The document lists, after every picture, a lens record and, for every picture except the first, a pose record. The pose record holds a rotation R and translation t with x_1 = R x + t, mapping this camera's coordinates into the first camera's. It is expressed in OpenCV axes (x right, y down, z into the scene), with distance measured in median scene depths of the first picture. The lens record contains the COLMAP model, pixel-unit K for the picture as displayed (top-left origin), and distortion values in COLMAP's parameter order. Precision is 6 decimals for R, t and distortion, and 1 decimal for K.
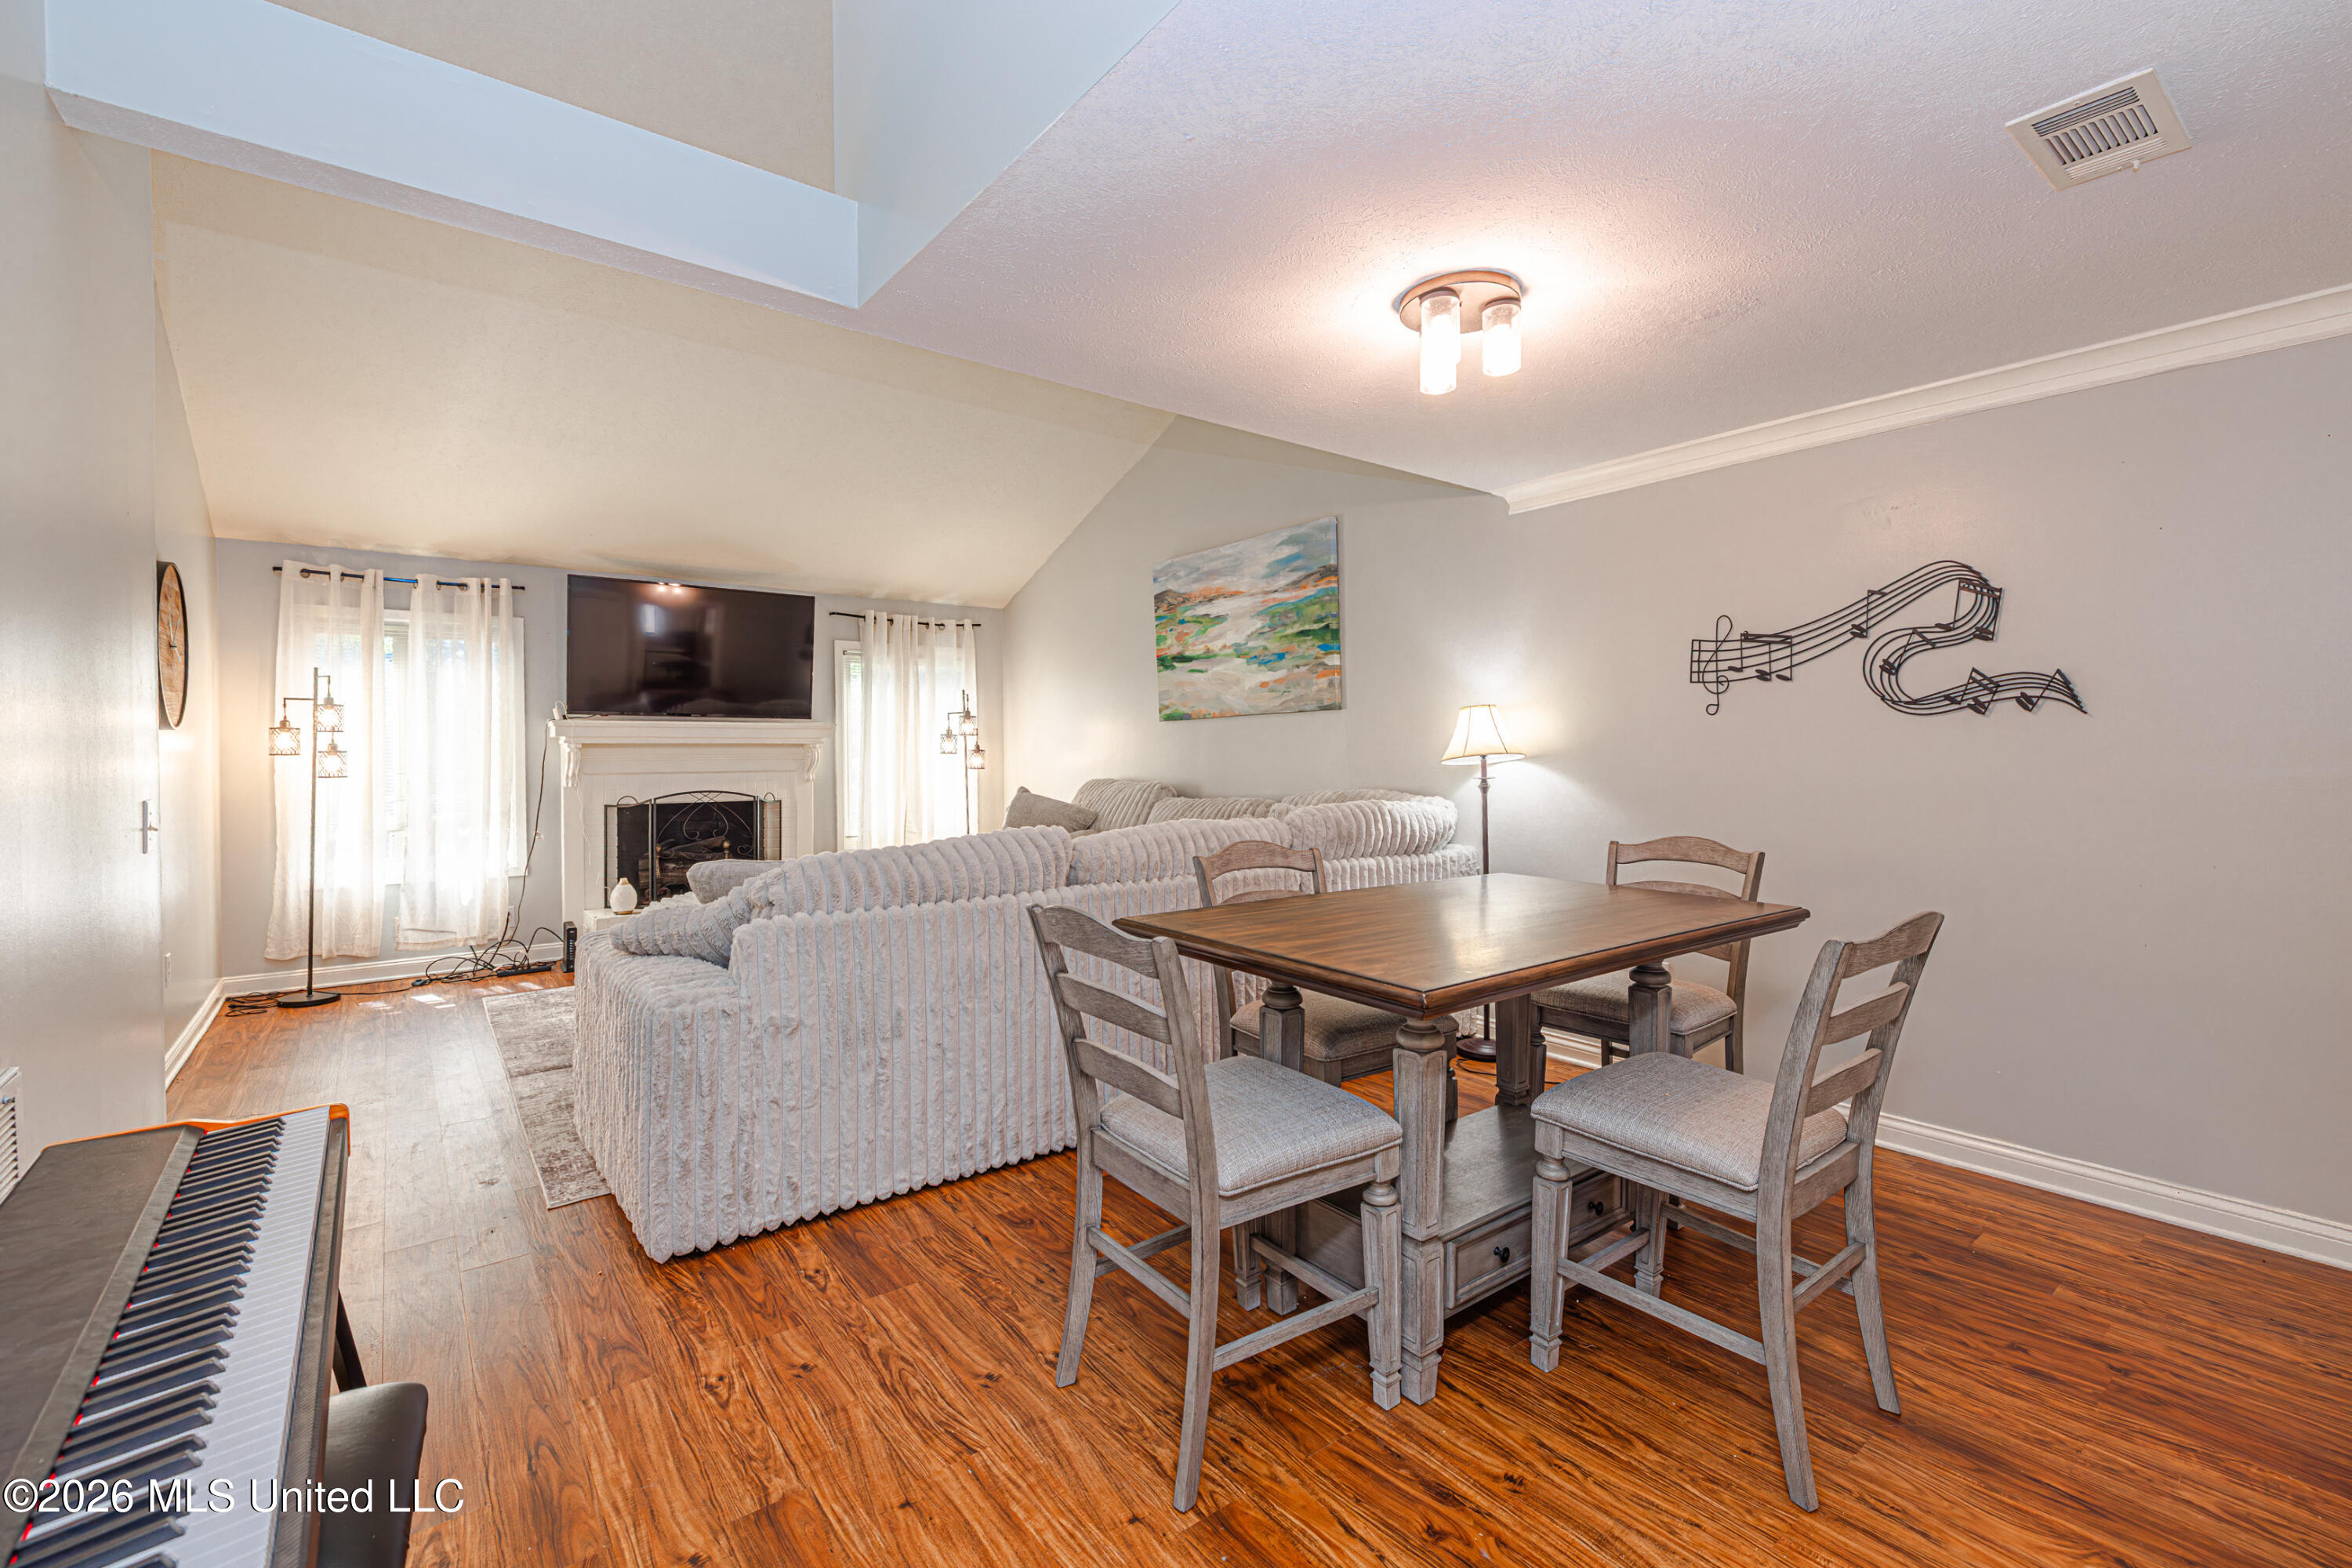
lens RADIAL K [[1016.1, 0, 1175.4], [0, 1016.1, 764.2], [0, 0, 1]] dist [0.000519, -0.000356]
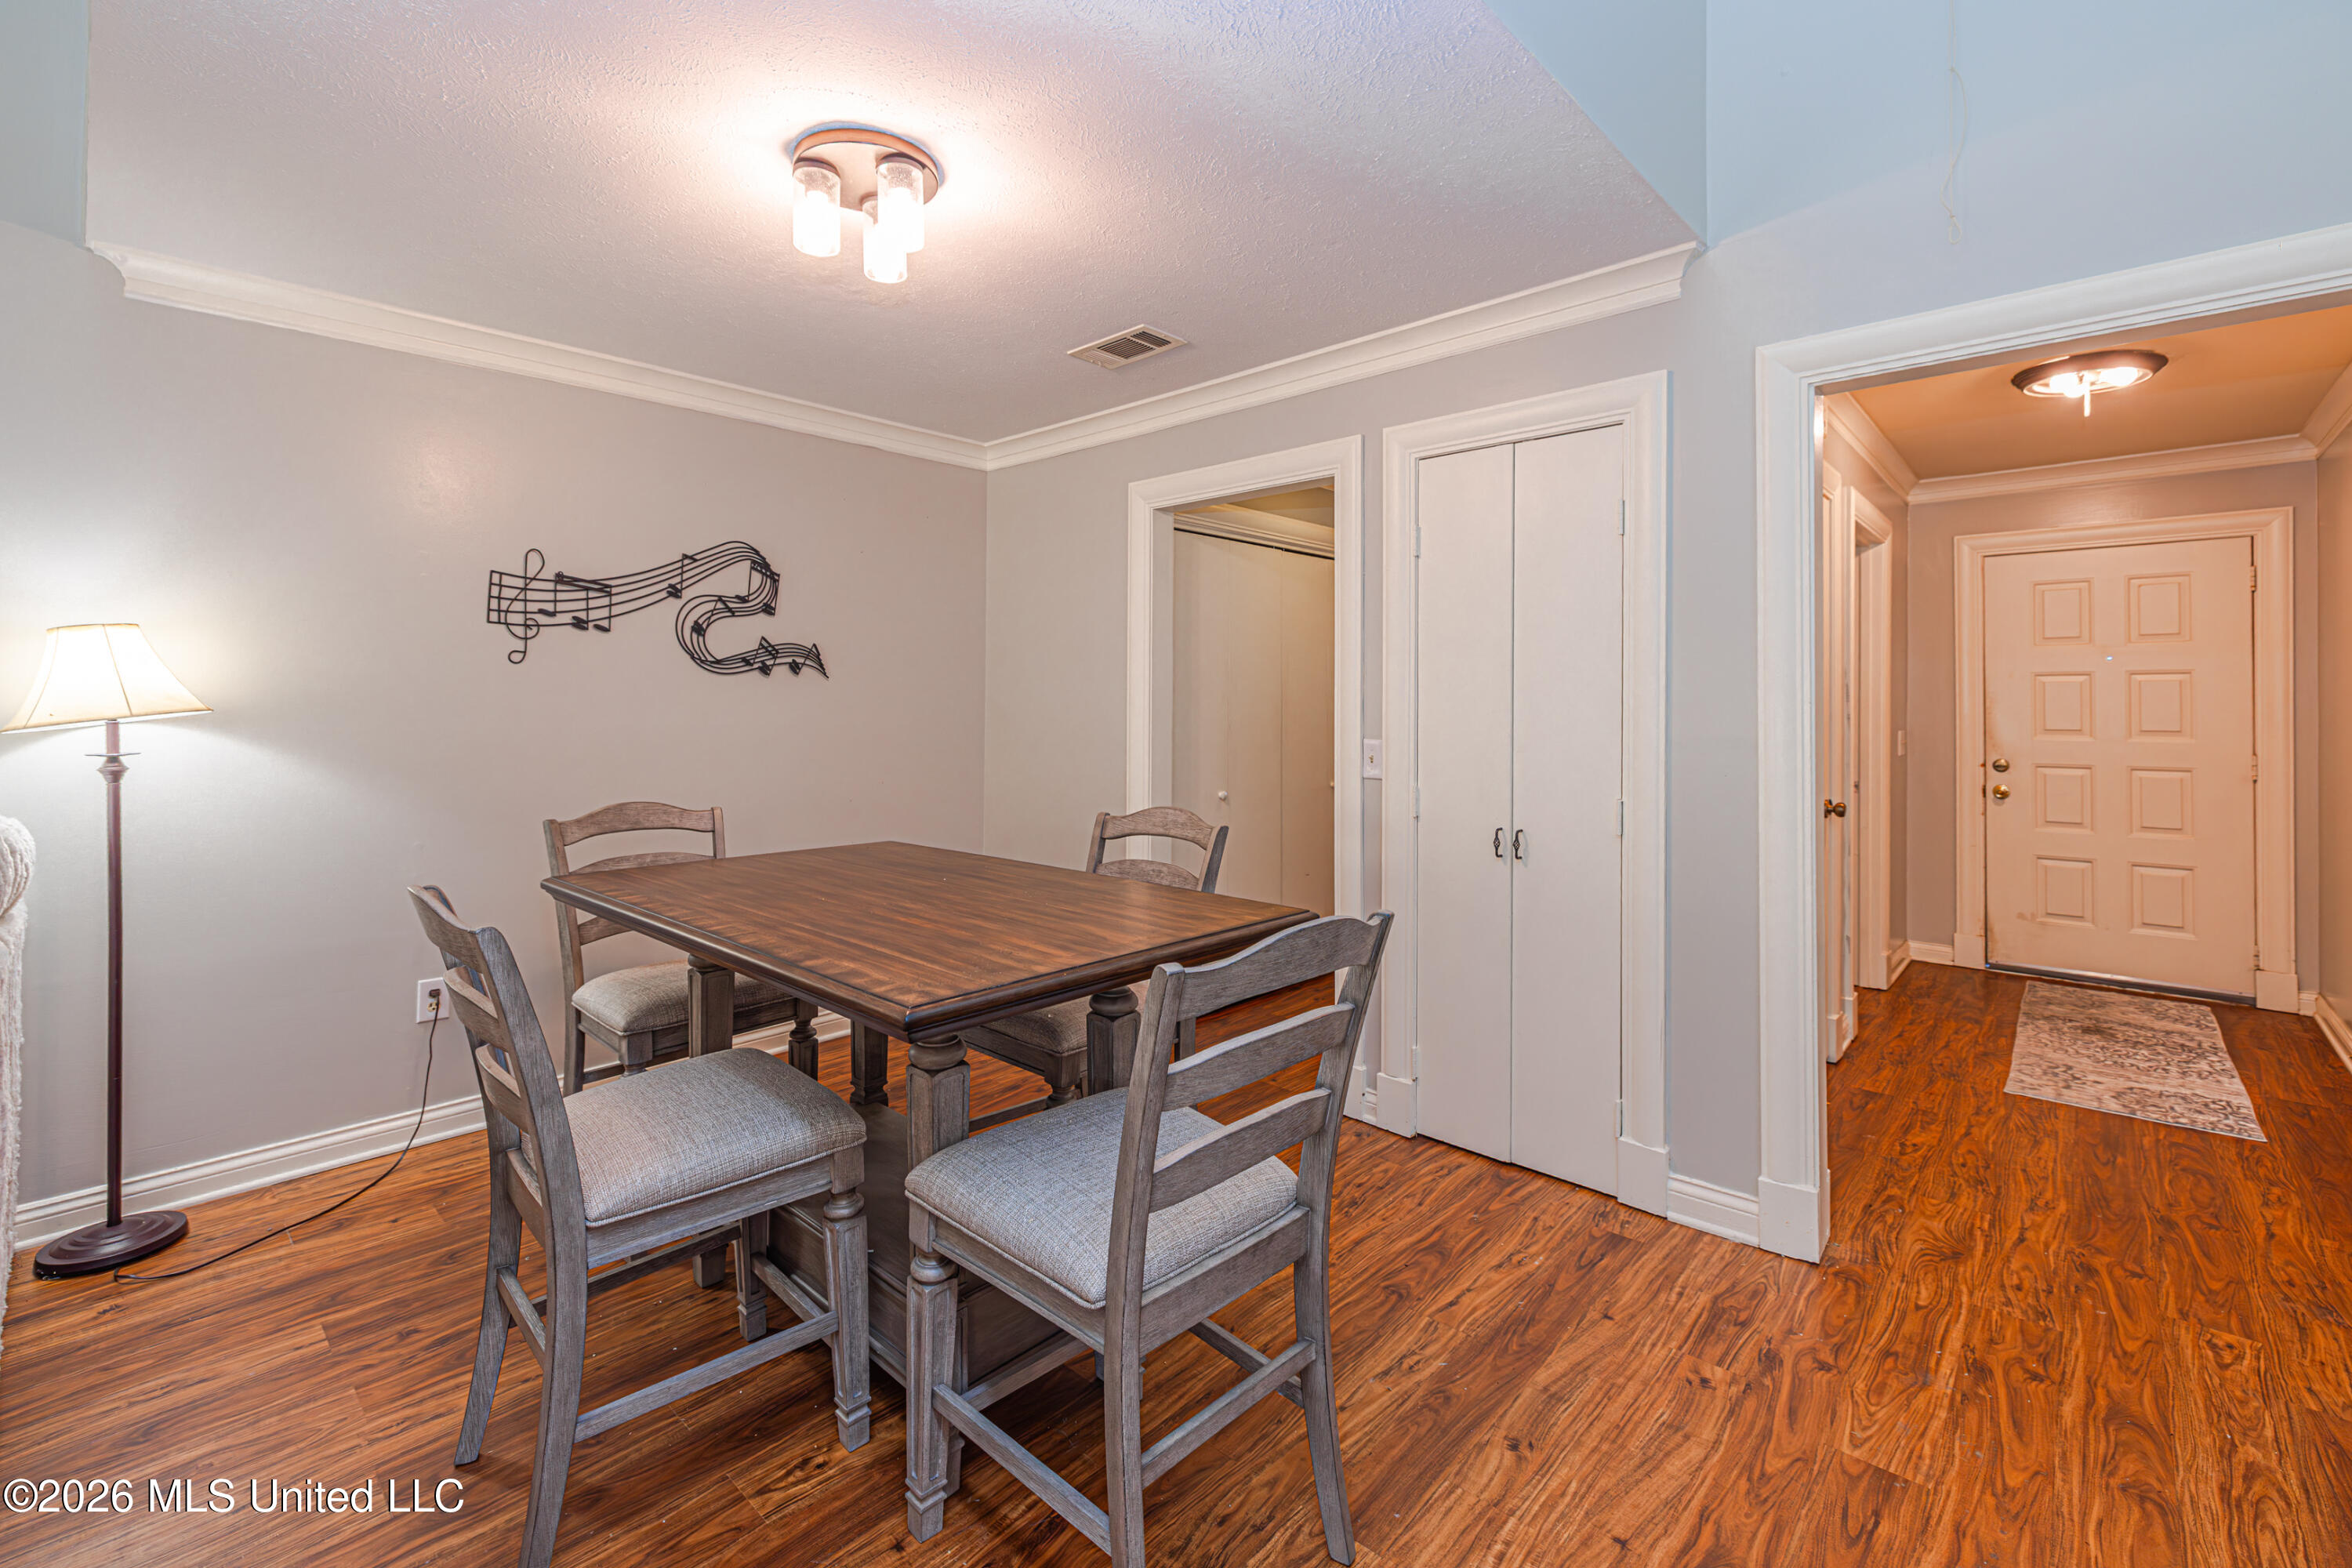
lens RADIAL K [[1016.1, 0, 1165.6], [0, 1016.1, 701.8], [0, 0, 1]] dist [0.000519, -0.000356]
pose [[-0.159134, 0.002523, 0.987254, -0.442058], [0.013256, 0.999912, -0.000418, -0.009906], [-0.987168, 0.013020, -0.159154, 0.672192]]
